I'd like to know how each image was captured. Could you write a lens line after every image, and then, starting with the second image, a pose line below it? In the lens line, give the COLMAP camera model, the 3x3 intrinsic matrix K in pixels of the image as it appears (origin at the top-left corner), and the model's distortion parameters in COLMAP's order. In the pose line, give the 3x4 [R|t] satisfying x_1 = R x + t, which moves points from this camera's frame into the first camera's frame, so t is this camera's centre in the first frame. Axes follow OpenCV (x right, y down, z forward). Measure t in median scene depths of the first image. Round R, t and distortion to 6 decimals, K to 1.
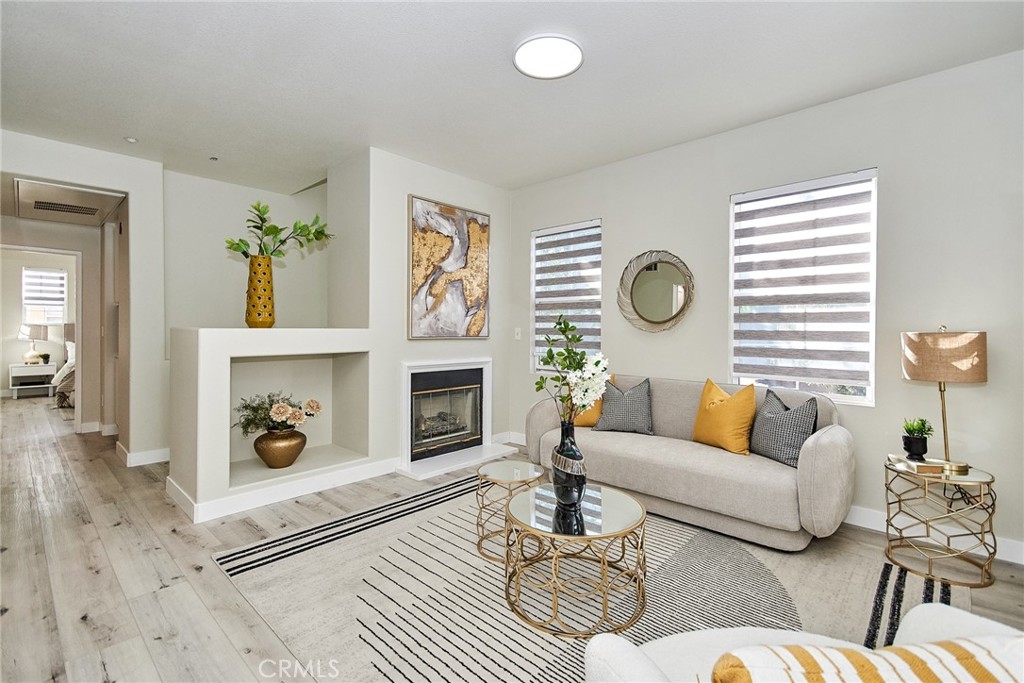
lens RADIAL K [[465.5, 0, 513.7], [0, 465.5, 330.6], [0, 0, 1]] dist [-0.002906, -0.001132]
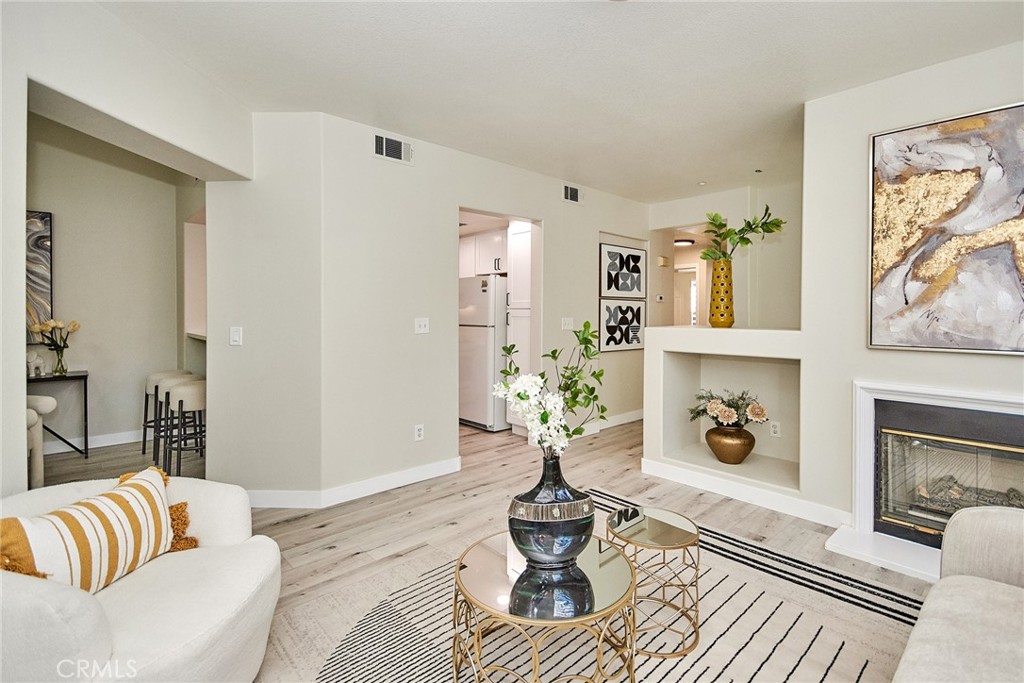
lens RADIAL K [[465.5, 0, 538.3], [0, 465.5, 321.8], [0, 0, 1]] dist [-0.002906, -0.001132]
pose [[-0.066154, 0.005487, -0.997794, 0.480814], [-0.013667, 0.999886, 0.006405, -0.017492], [0.997716, 0.014061, -0.066072, 0.557612]]
